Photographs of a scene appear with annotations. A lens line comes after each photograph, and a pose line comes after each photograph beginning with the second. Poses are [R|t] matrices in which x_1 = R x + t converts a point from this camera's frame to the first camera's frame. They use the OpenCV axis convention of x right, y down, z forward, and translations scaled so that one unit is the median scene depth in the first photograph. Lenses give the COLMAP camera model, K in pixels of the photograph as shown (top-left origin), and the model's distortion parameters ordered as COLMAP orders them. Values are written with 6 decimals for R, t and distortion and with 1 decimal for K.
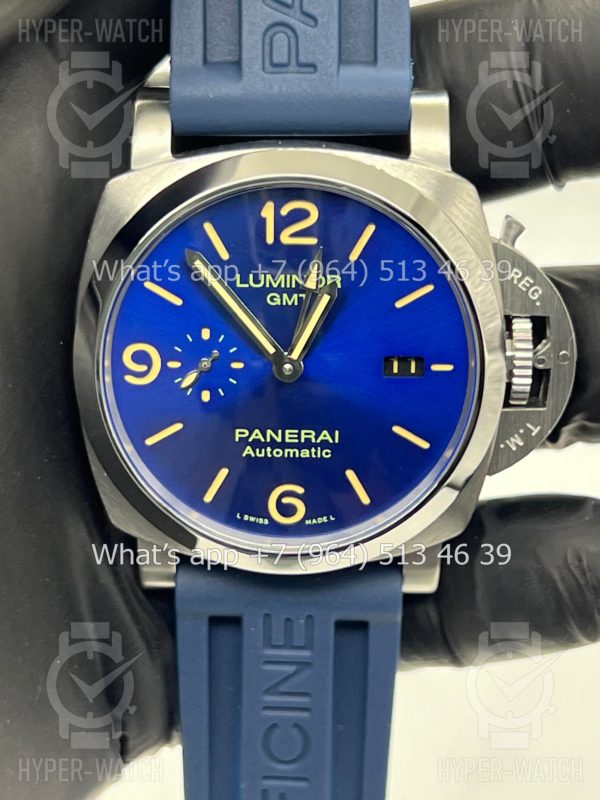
lens RADIAL K [[1848.5, 0, 300.0], [0, 1848.5, 400.0], [0, 0, 1]] dist [0.270179, -0.785488]
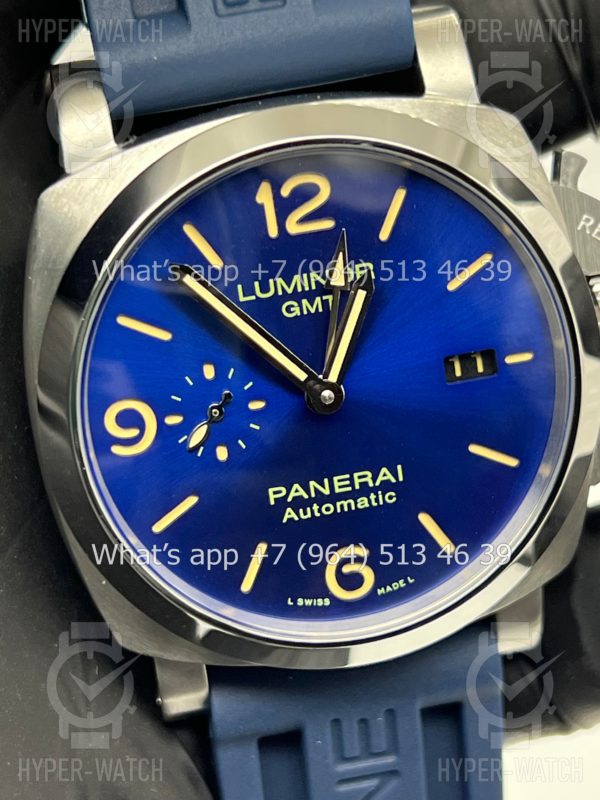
lens RADIAL K [[1848.5, 0, 300.0], [0, 1848.5, 400.0], [0, 0, 1]] dist [0.270179, -0.785488]
pose [[0.972891, -0.185846, 0.137640, -0.119062], [0.188480, 0.982057, -0.006238, -0.012623], [-0.134011, 0.032011, 0.990463, 0.252090]]
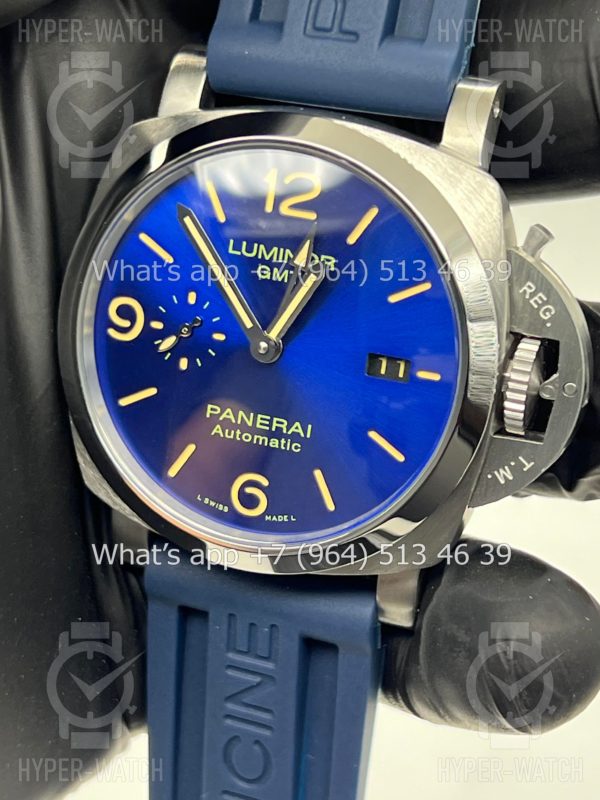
lens RADIAL K [[1848.5, 0, 300.0], [0, 1848.5, 400.0], [0, 0, 1]] dist [0.270179, -0.785488]
pose [[0.946268, 0.172003, -0.273848, 0.266006], [-0.186127, 0.982175, -0.026250, 0.029606], [0.264452, 0.075810, 0.961415, 0.109608]]
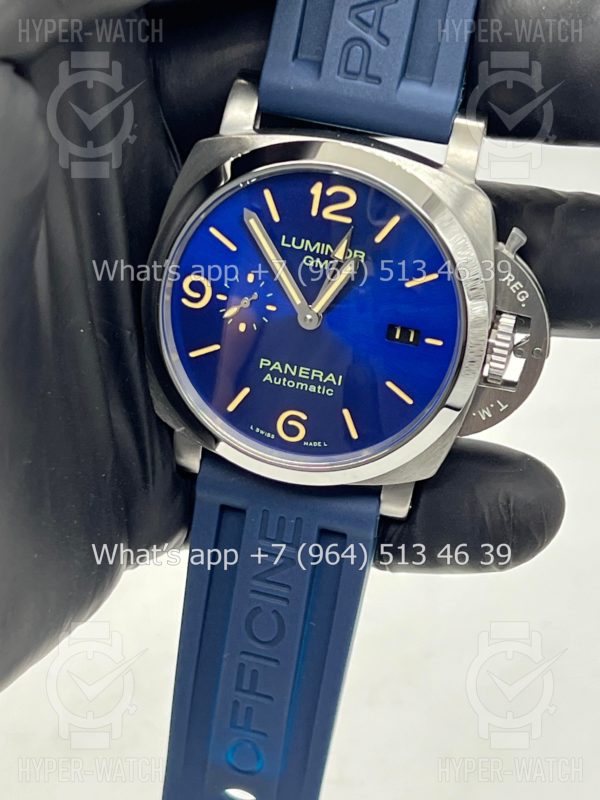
lens RADIAL K [[1848.5, 0, 300.0], [0, 1848.5, 400.0], [0, 0, 1]] dist [0.270179, -0.785488]
pose [[0.973209, 0.198669, -0.115741, 0.138619], [-0.191733, 0.979063, 0.068369, -0.046235], [0.126900, -0.044346, 0.990924, -0.219534]]
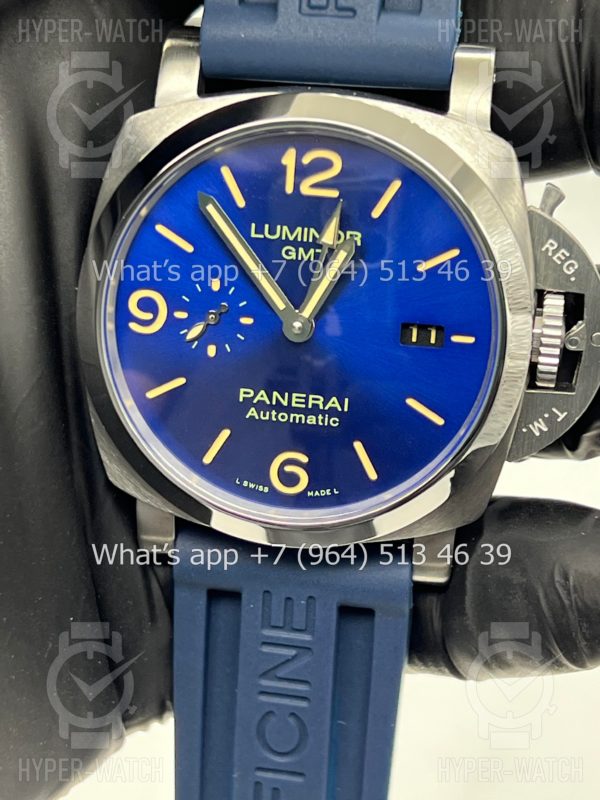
lens RADIAL K [[1848.5, 0, 300.0], [0, 1848.5, 400.0], [0, 0, 1]] dist [0.270179, -0.785488]
pose [[0.992363, 0.078853, -0.094852, 0.085590], [-0.081460, 0.996389, -0.023932, 0.041863], [0.092623, 0.031476, 0.995204, 0.061983]]
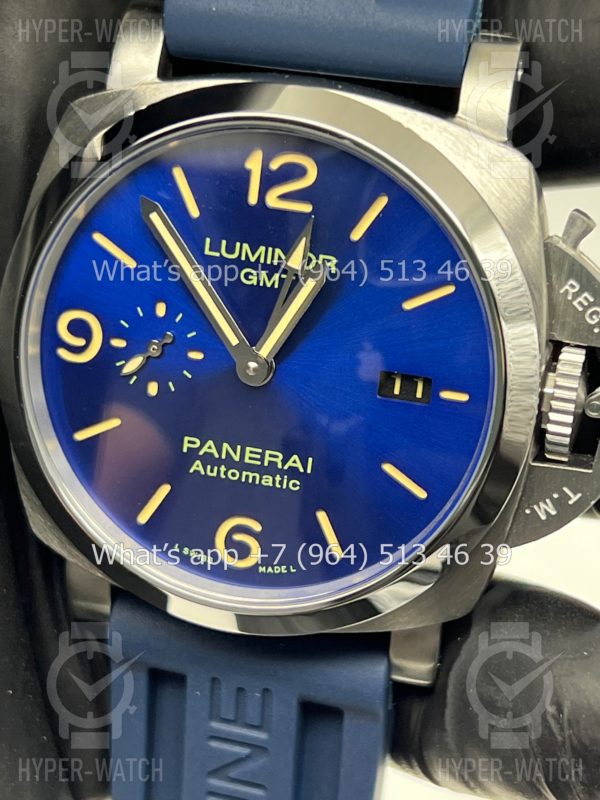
lens RADIAL K [[1848.5, 0, 300.0], [0, 1848.5, 400.0], [0, 0, 1]] dist [0.270179, -0.785488]
pose [[0.971025, 0.144596, -0.190271, 0.158701], [-0.147382, 0.989079, -0.000499, -0.006126], [0.188121, 0.028527, 0.981731, 0.242426]]
